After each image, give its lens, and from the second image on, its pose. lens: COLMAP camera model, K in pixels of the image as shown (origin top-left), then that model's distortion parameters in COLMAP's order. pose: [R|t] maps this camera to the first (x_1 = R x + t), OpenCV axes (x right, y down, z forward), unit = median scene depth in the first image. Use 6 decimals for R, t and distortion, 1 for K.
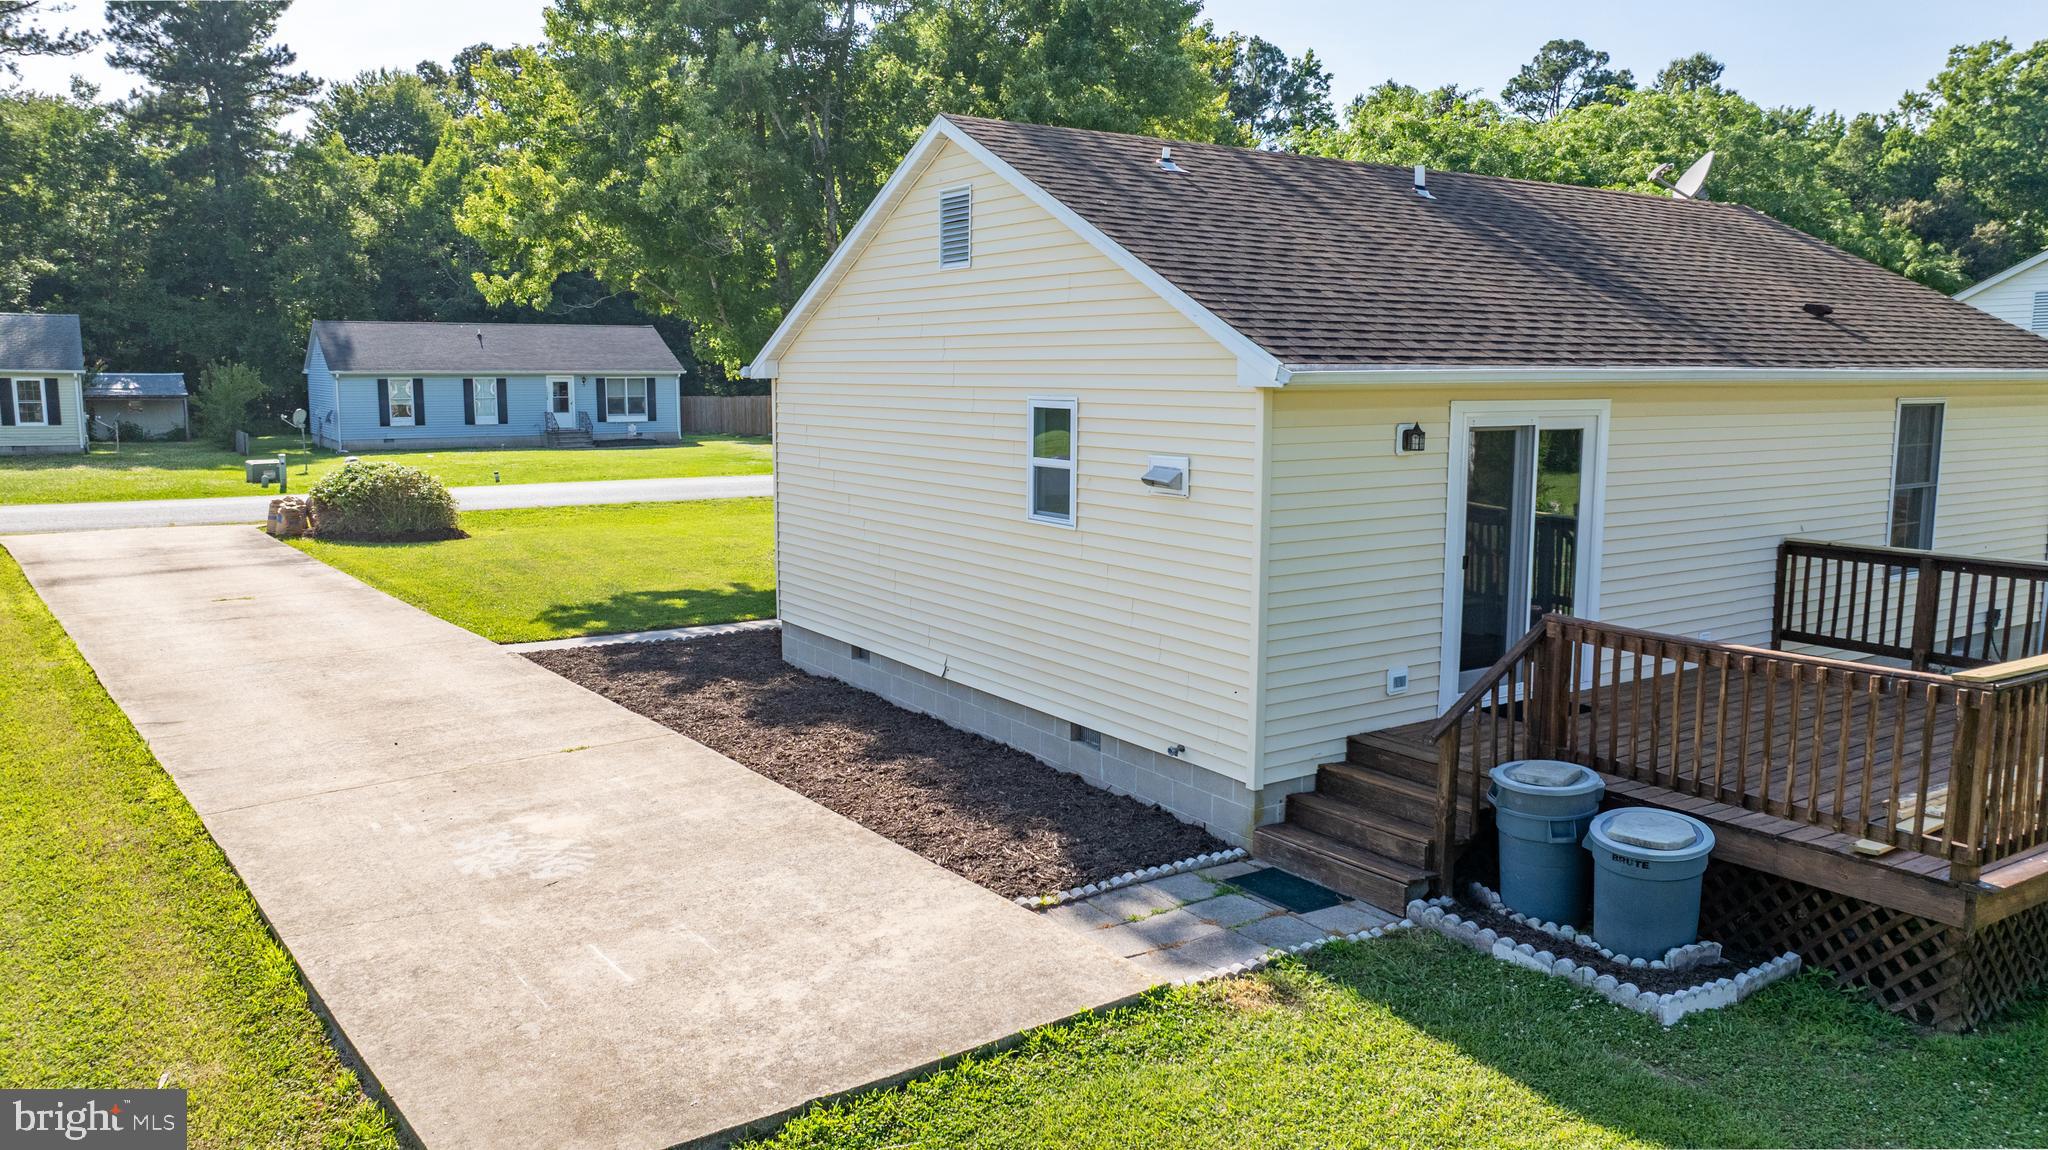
lens RADIAL K [[1453.5, 0, 1024.0], [0, 1453.5, 575.0], [0, 0, 1]] dist [-0.053438, 0.069447]
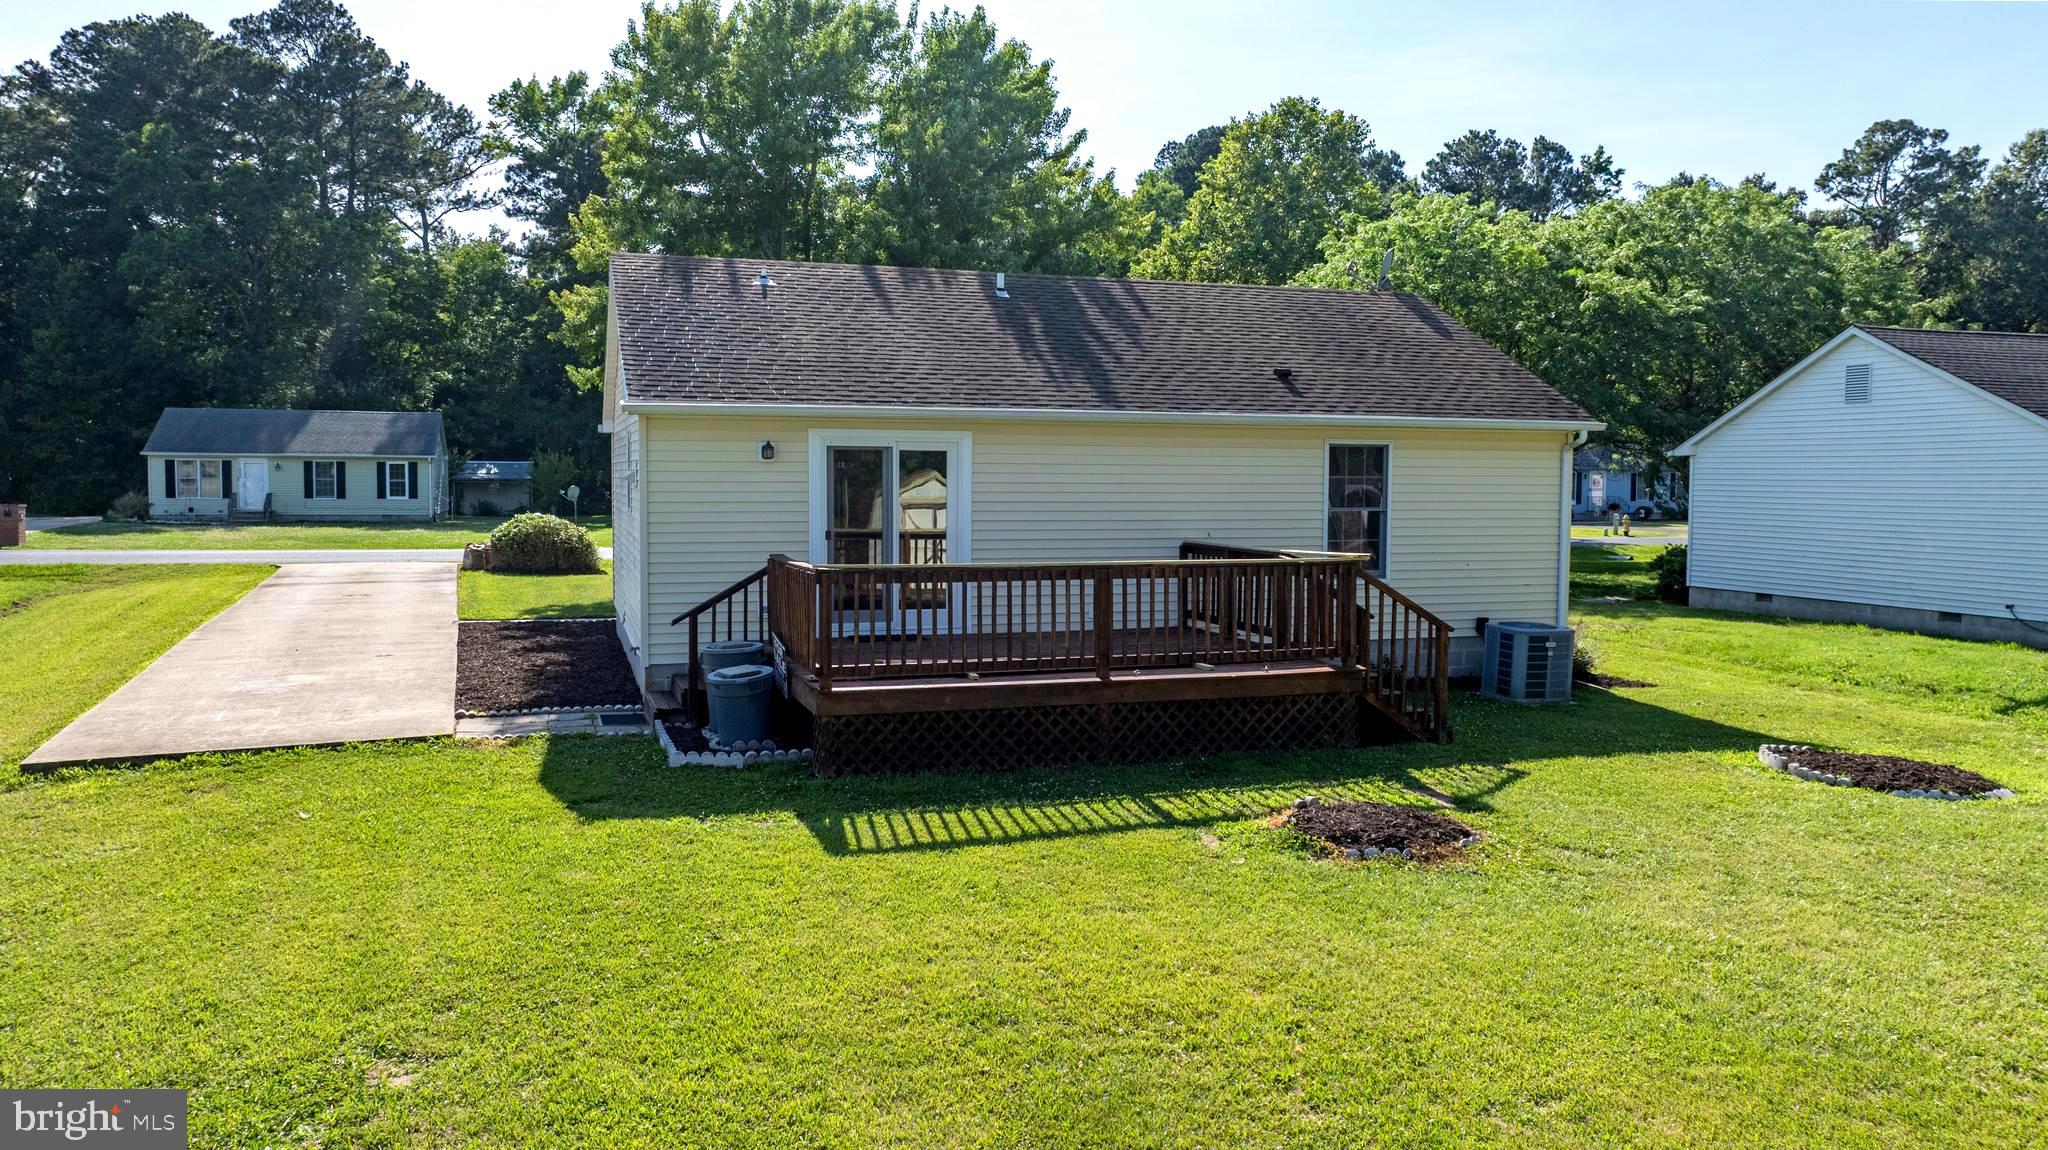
lens RADIAL K [[1453.5, 0, 1024.0], [0, 1453.5, 575.0], [0, 0, 1]] dist [-0.053438, 0.069447]
pose [[0.965845, 0.021459, -0.258230, 0.121533], [-0.039632, 0.997073, -0.065375, 0.016931], [0.256072, 0.073377, 0.963869, -0.056163]]
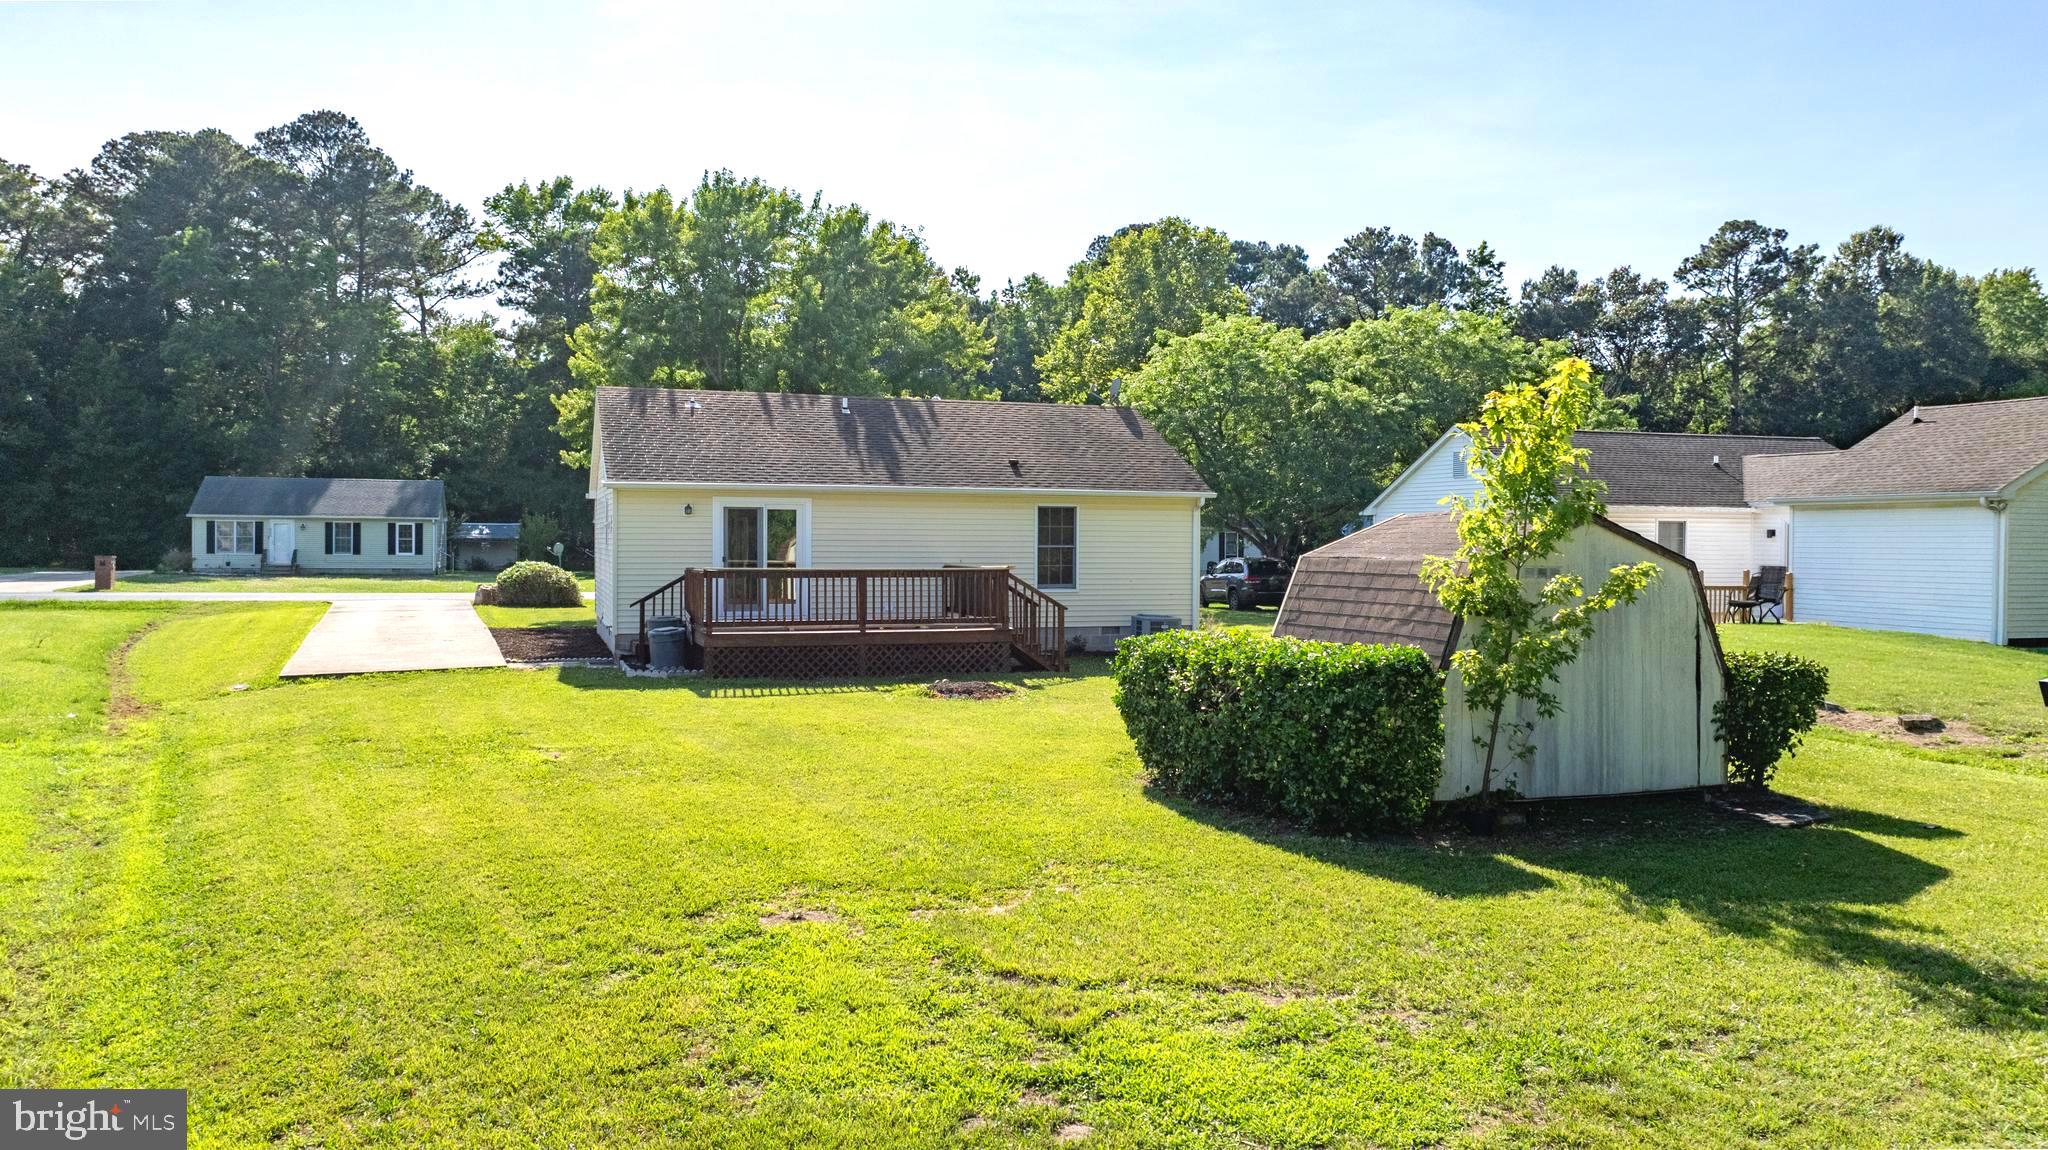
lens RADIAL K [[1439.1, 0, 1024.0], [0, 1439.1, 575.0], [0, 0, 1]] dist [-0.019979, 0.002633]
pose [[0.970167, 0.009237, -0.242263, 0.195803], [-0.036956, 0.993231, -0.110124, 0.038293], [0.239606, 0.115792, 0.963940, -0.182127]]
